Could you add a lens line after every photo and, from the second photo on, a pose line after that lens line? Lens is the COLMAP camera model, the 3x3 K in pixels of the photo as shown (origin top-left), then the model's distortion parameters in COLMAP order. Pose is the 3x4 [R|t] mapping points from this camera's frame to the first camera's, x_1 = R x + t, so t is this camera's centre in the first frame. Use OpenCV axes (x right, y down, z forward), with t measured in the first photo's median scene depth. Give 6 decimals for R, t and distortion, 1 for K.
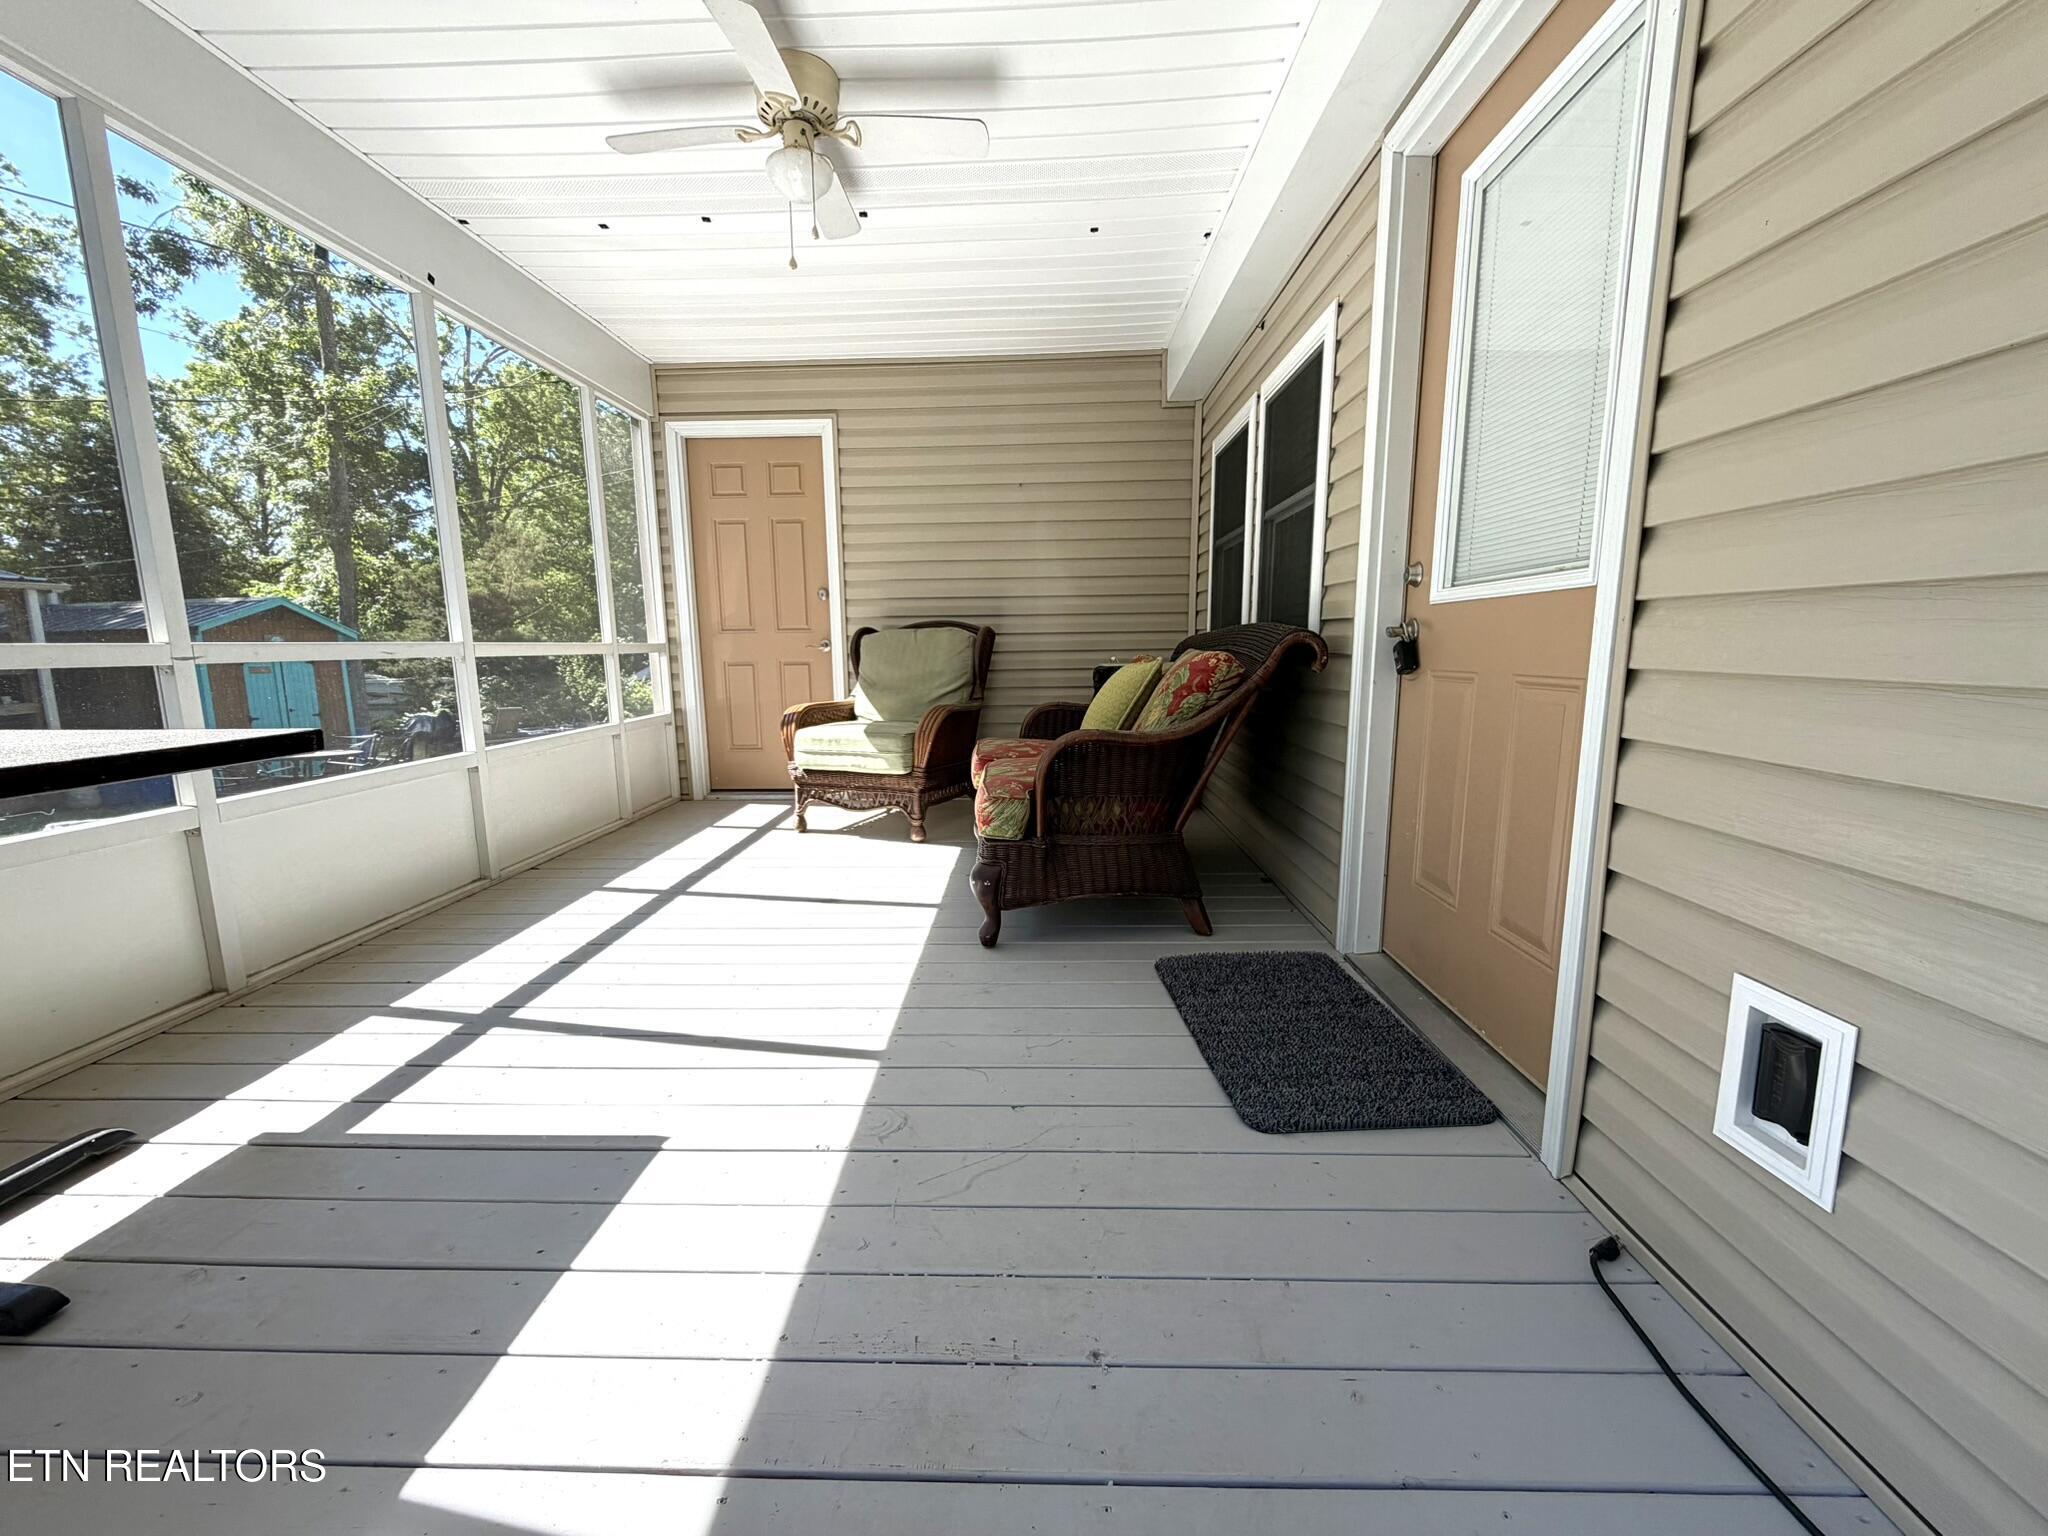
lens RADIAL K [[814.1, 0, 1015.3], [0, 814.1, 770.3], [0, 0, 1]] dist [-0.001348, 0.000469]
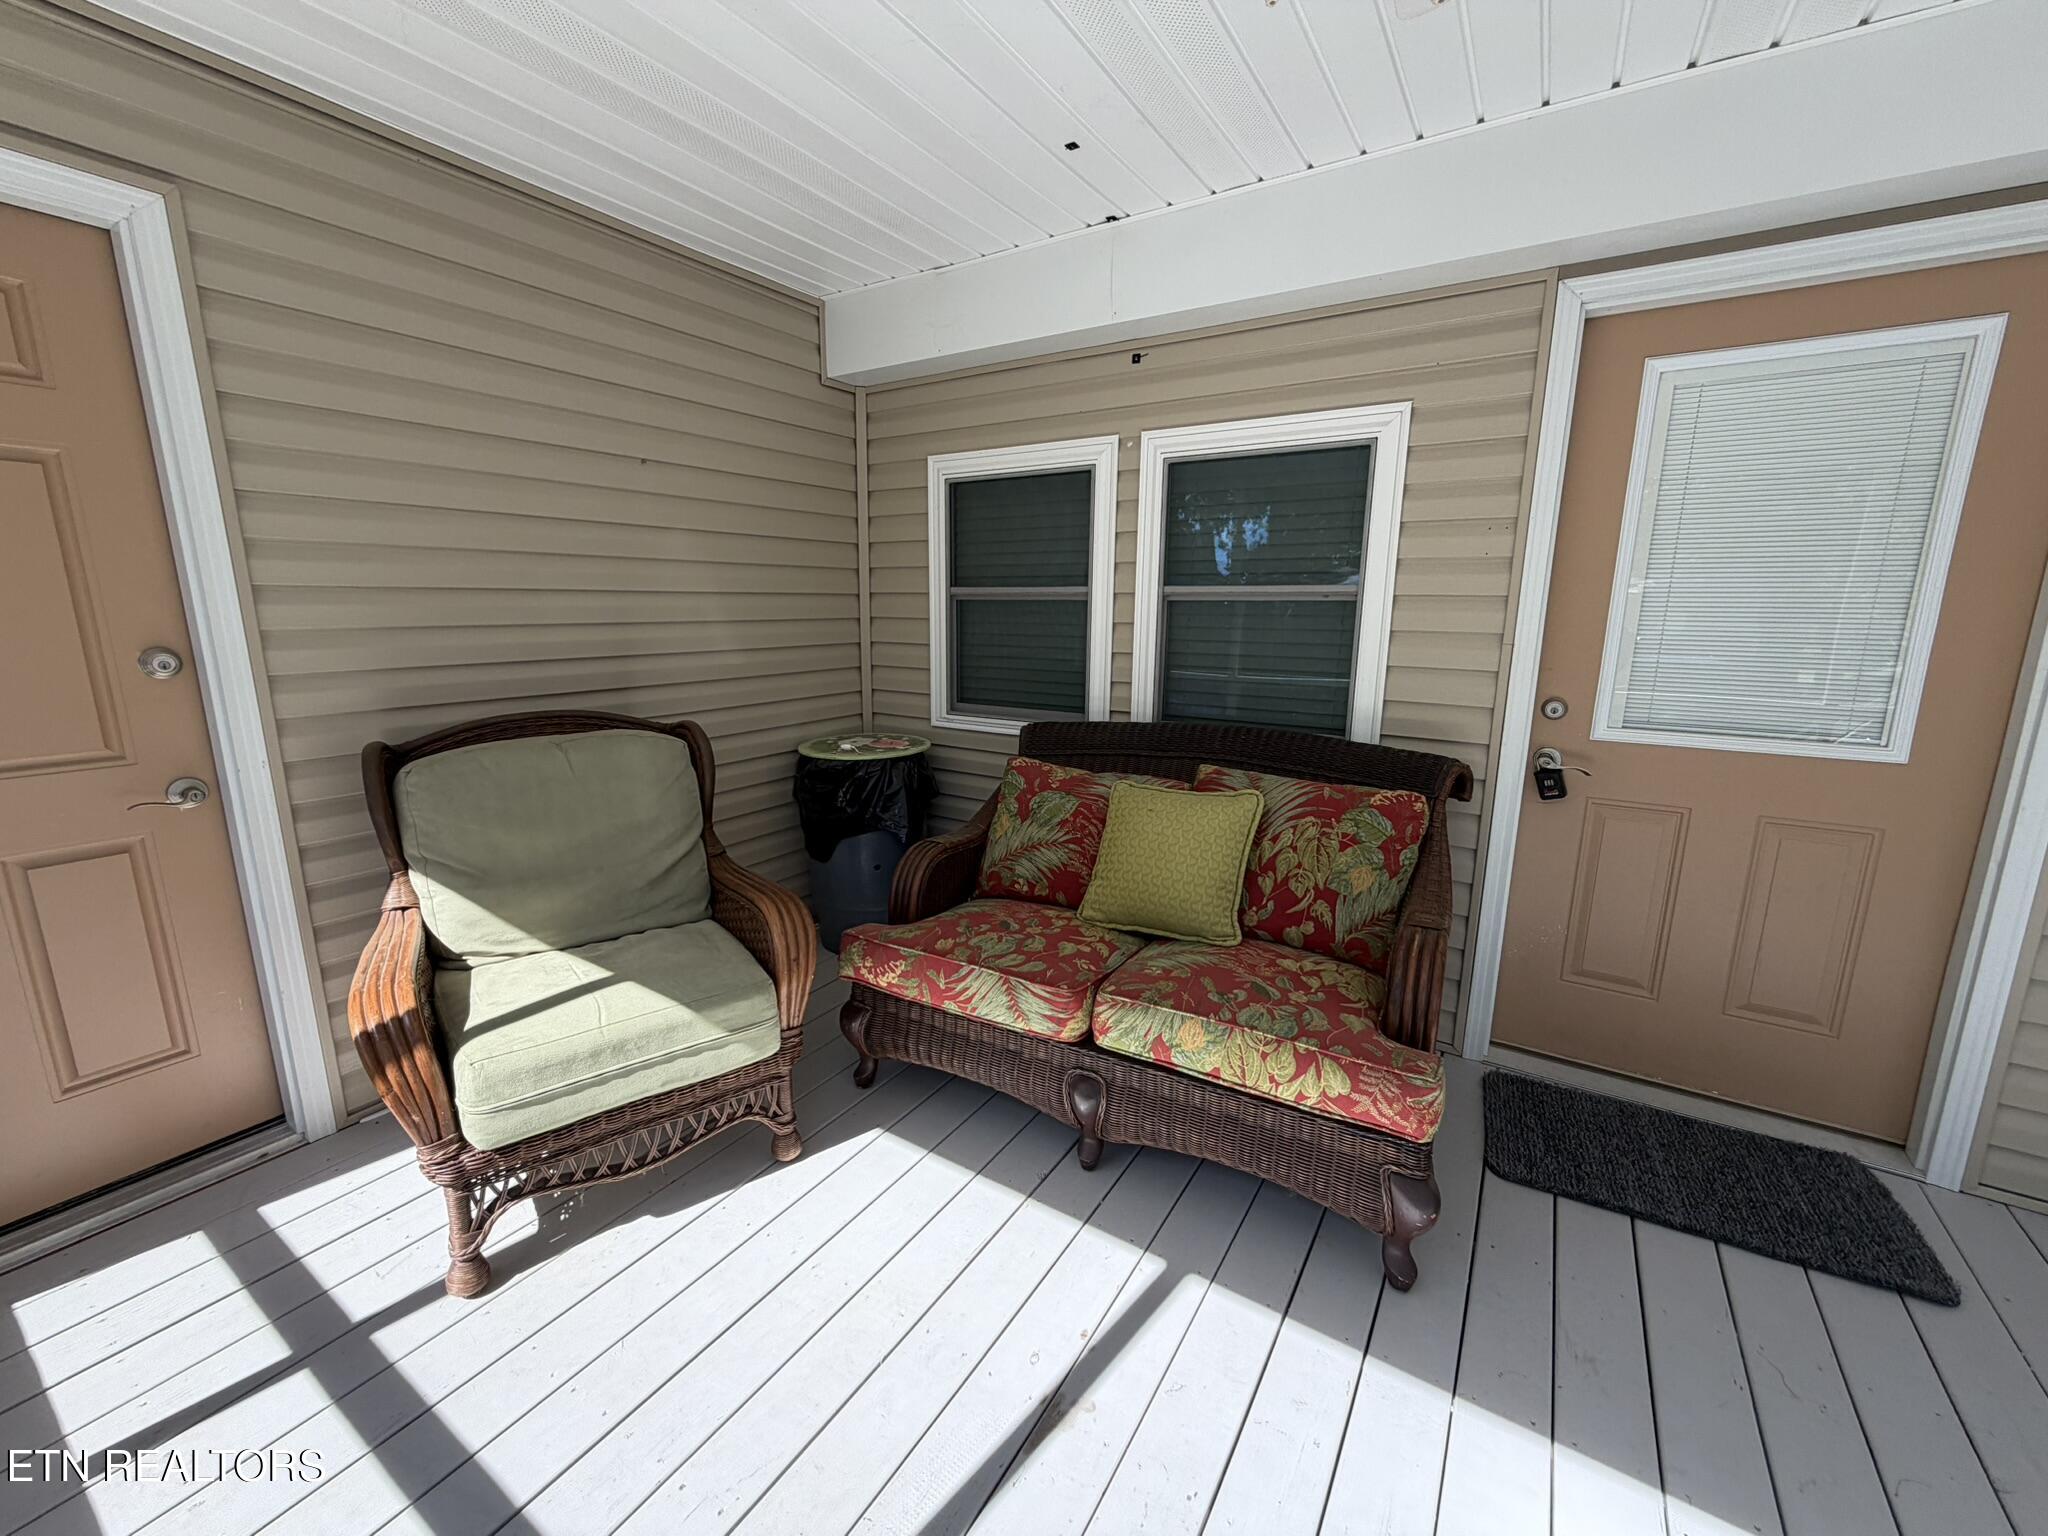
lens RADIAL K [[814.1, 0, 1015.3], [0, 814.1, 770.3], [0, 0, 1]] dist [-0.001348, 0.000469]
pose [[0.516847, -0.158632, 0.841252, -0.407845], [0.116853, 0.986557, 0.114239, -0.186817], [-0.848065, 0.039258, 0.528436, 0.528705]]
